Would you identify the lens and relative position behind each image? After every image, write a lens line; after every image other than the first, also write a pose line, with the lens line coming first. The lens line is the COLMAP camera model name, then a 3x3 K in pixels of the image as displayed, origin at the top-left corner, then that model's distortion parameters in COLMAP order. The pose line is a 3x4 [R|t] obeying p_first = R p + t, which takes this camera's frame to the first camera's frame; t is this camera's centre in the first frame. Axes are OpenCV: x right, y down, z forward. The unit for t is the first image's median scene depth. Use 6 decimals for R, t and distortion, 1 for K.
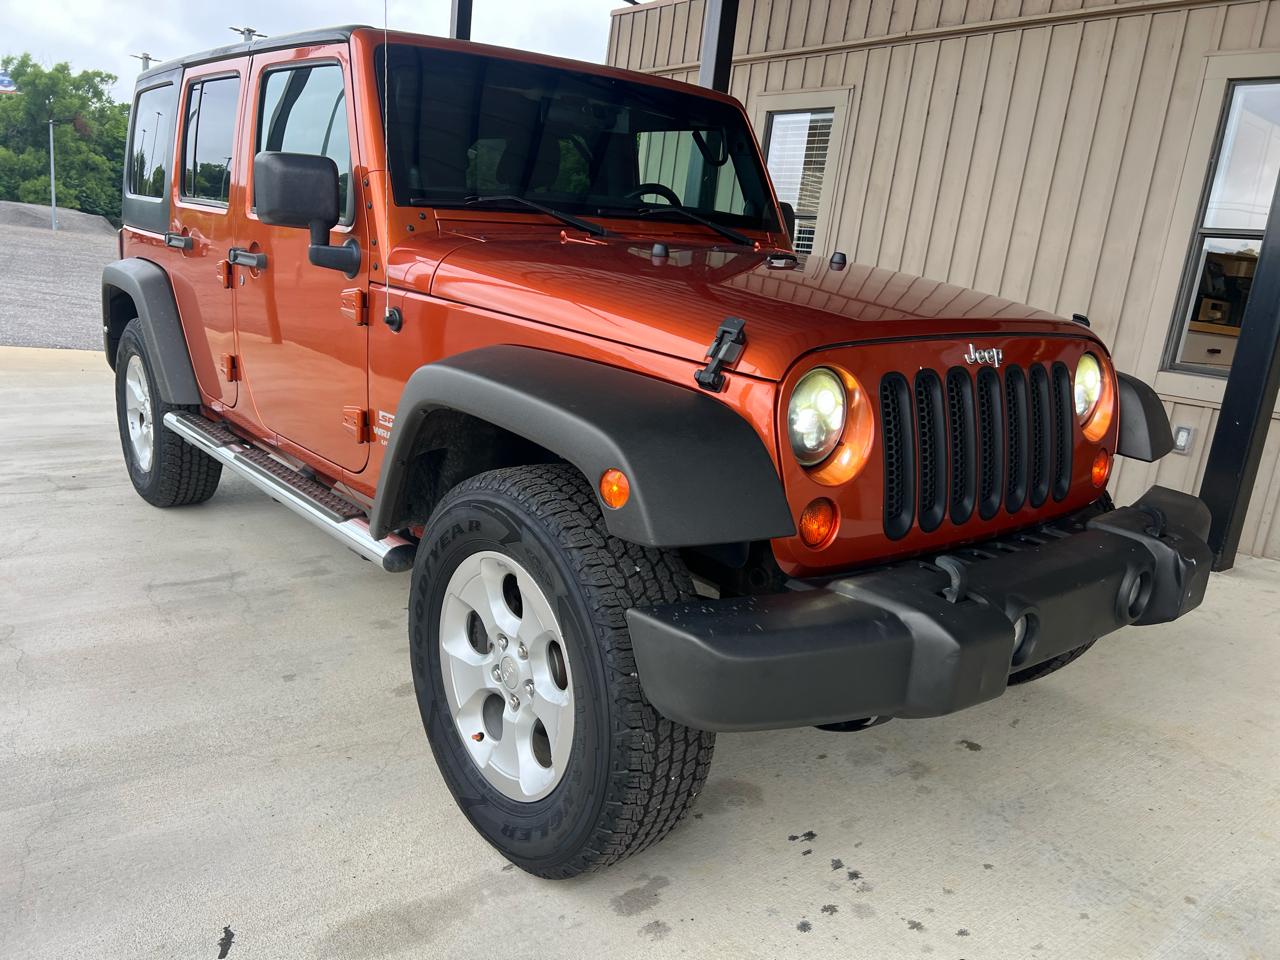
lens RADIAL K [[963.3, 0, 638.7], [0, 963.3, 485.6], [0, 0, 1]] dist [0.058556, -0.066019]
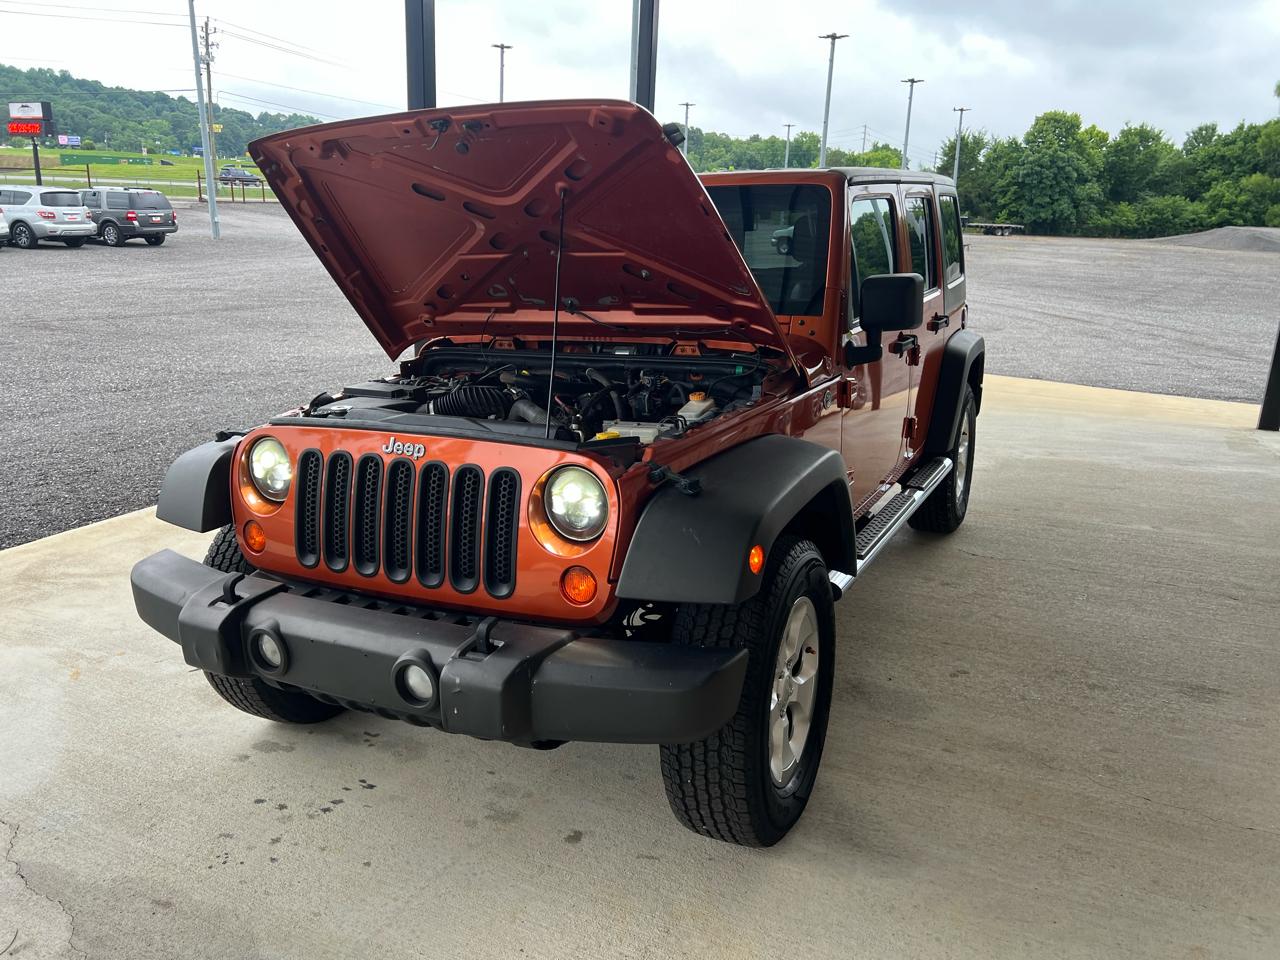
lens RADIAL K [[963.3, 0, 627.3], [0, 963.3, 488.3], [0, 0, 1]] dist [0.058556, -0.066019]
pose [[0.416730, 0.161089, -0.894643, 1.092794], [-0.178361, 0.979533, 0.093293, -0.173738], [0.891360, 0.120691, 0.436933, 0.510741]]
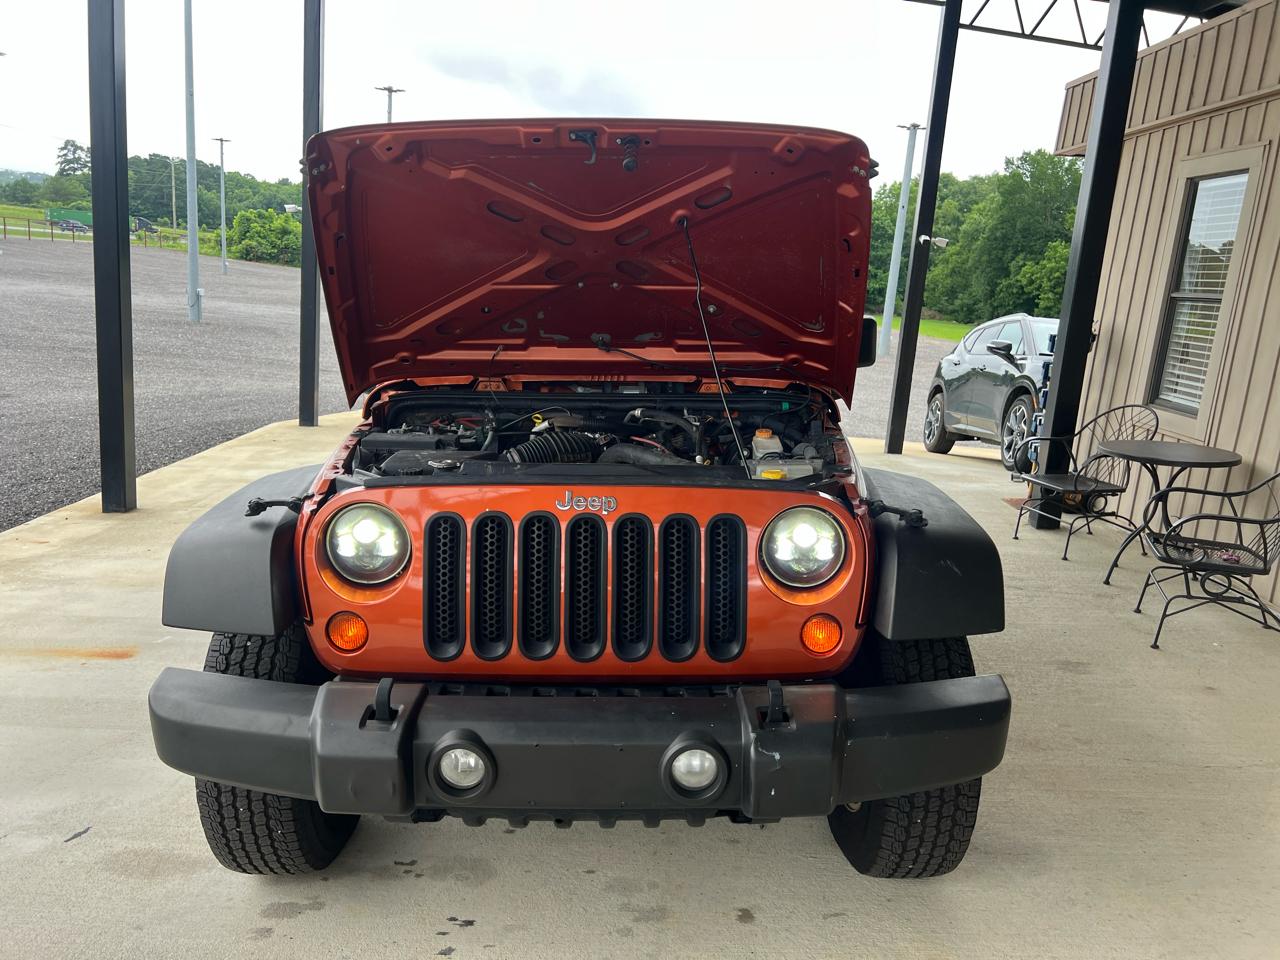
lens RADIAL K [[963.3, 0, 641.1], [0, 963.3, 483.6], [0, 0, 1]] dist [0.058556, -0.066019]
pose [[0.782967, 0.074998, -0.617526, 0.727151], [-0.118858, 0.992453, -0.030169, -0.091535], [0.610603, 0.097019, 0.785972, 0.156427]]
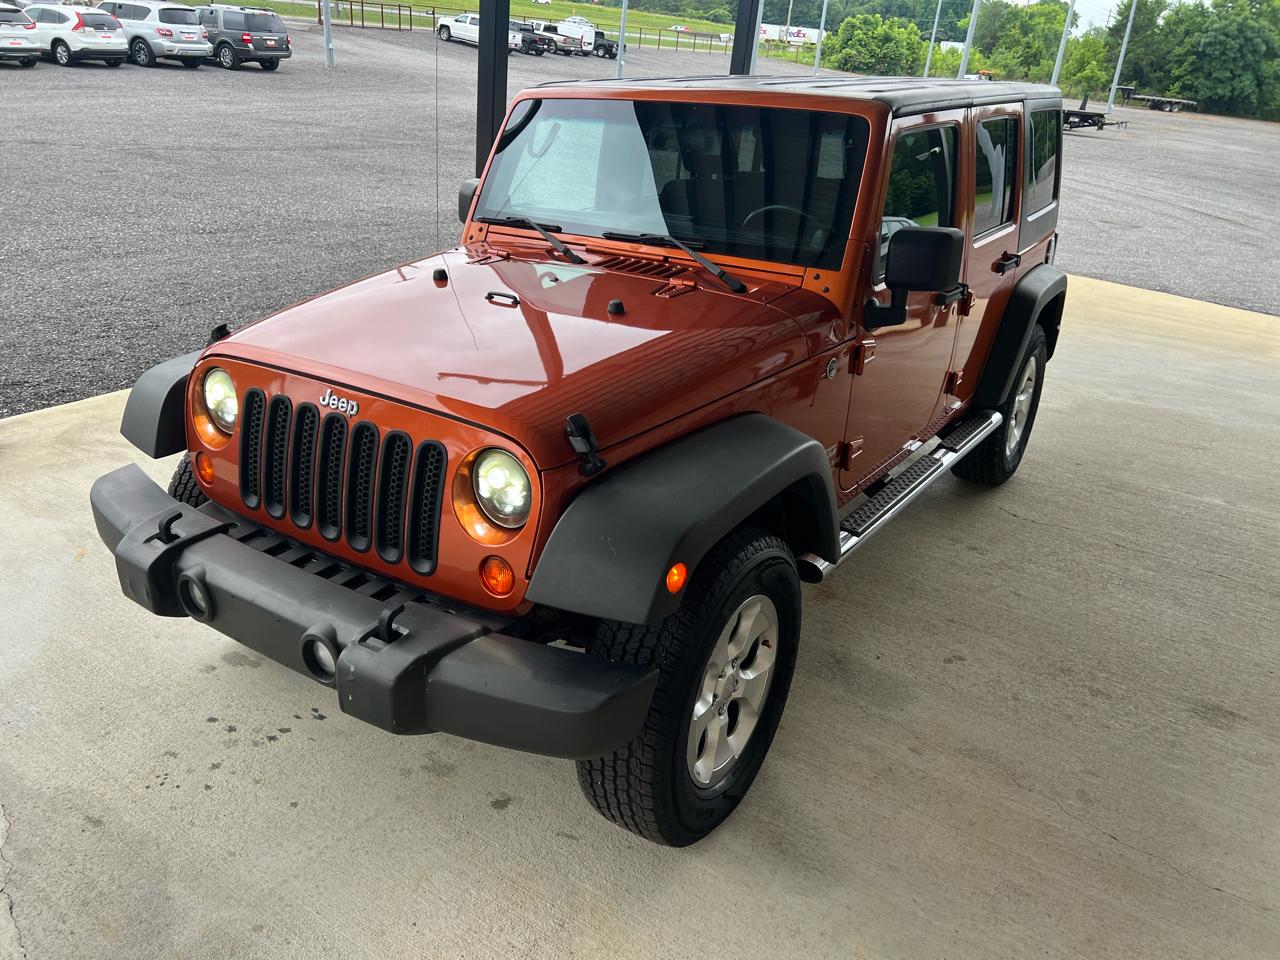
lens RADIAL K [[963.3, 0, 626.7], [0, 963.3, 487.4], [0, 0, 1]] dist [0.058556, -0.066019]
pose [[0.303883, 0.322892, -0.896323, 1.059406], [-0.252586, 0.934453, 0.250993, -0.288822], [0.918616, 0.150127, 0.365523, 0.637155]]
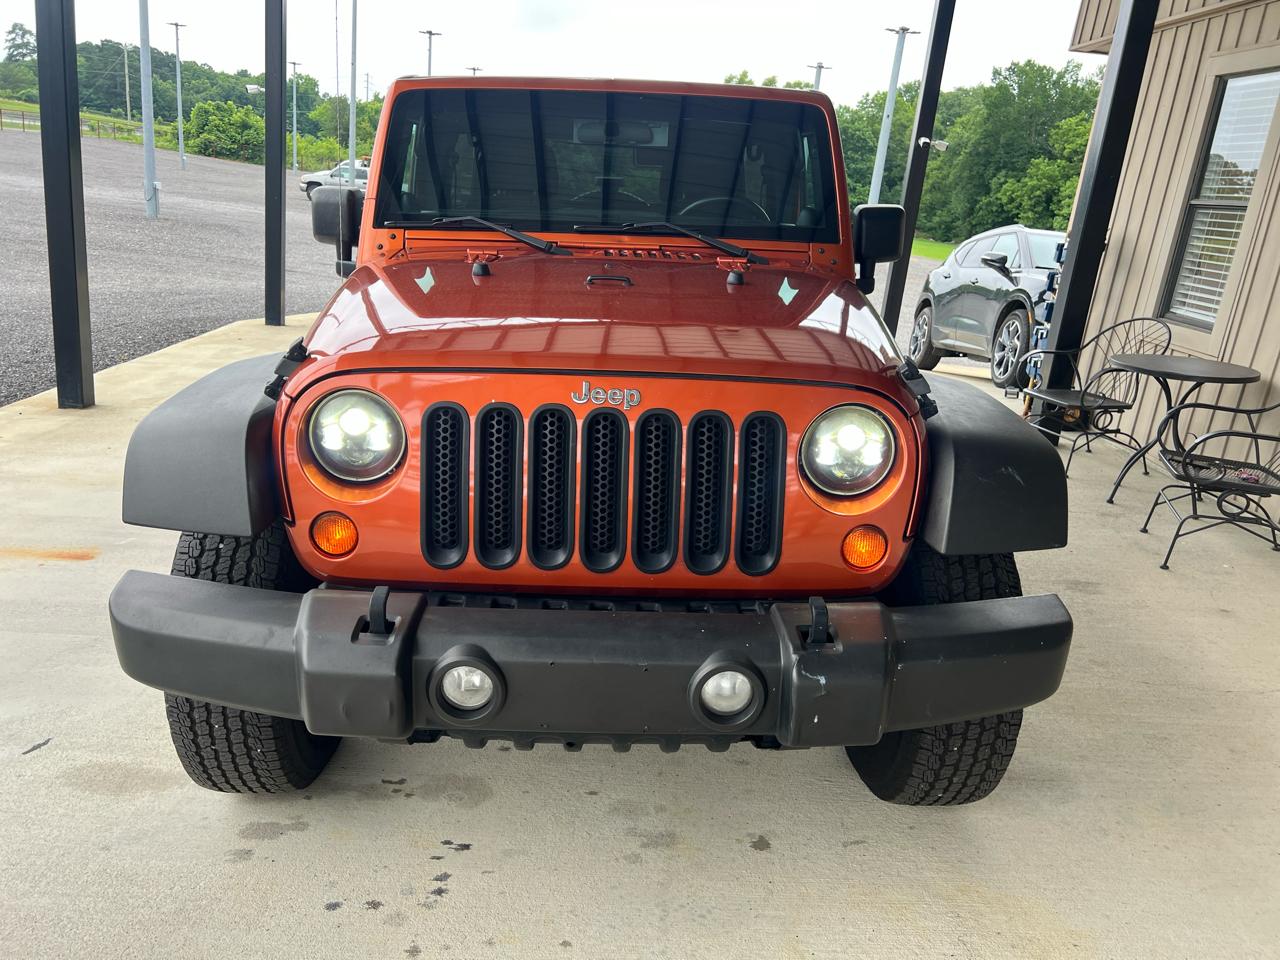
lens RADIAL K [[963.3, 0, 629.5], [0, 963.3, 483.5], [0, 0, 1]] dist [0.058556, -0.066019]
pose [[0.793666, 0.144221, -0.591012, 0.646465], [-0.139422, 0.988757, 0.054051, -0.072446], [0.592162, 0.039502, 0.804850, 0.200133]]
